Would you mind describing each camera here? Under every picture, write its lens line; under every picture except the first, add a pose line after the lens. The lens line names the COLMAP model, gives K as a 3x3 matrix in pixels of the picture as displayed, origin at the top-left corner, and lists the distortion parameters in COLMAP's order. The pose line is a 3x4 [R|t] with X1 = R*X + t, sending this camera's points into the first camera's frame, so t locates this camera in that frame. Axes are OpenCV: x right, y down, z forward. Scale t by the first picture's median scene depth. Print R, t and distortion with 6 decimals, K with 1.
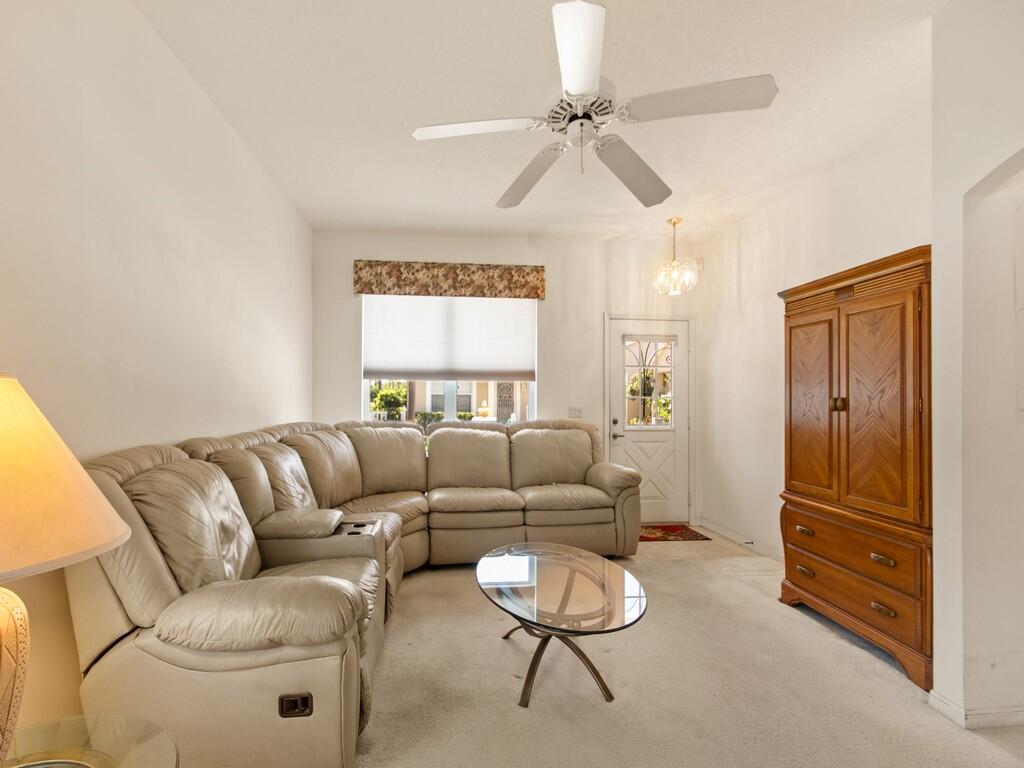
lens RADIAL K [[453.8, 0, 489.9], [0, 453.8, 396.3], [0, 0, 1]] dist [0.002506, 0.000341]
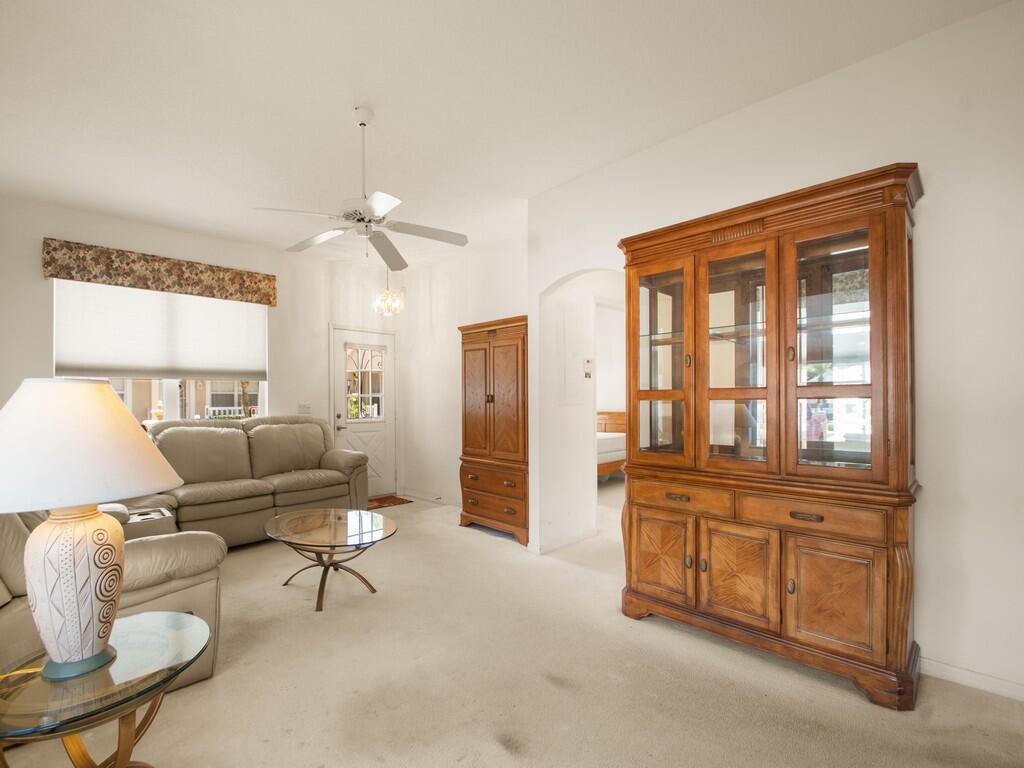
lens RADIAL K [[474.0, 0, 509.9], [0, 474.0, 396.2], [0, 0, 1]] dist [-0.000499, -0.000031]
pose [[0.759155, -0.005934, 0.650883, -0.234425], [0.003404, 0.999981, 0.005147, -0.000749], [-0.650901, -0.001692, 0.759161, -0.281178]]
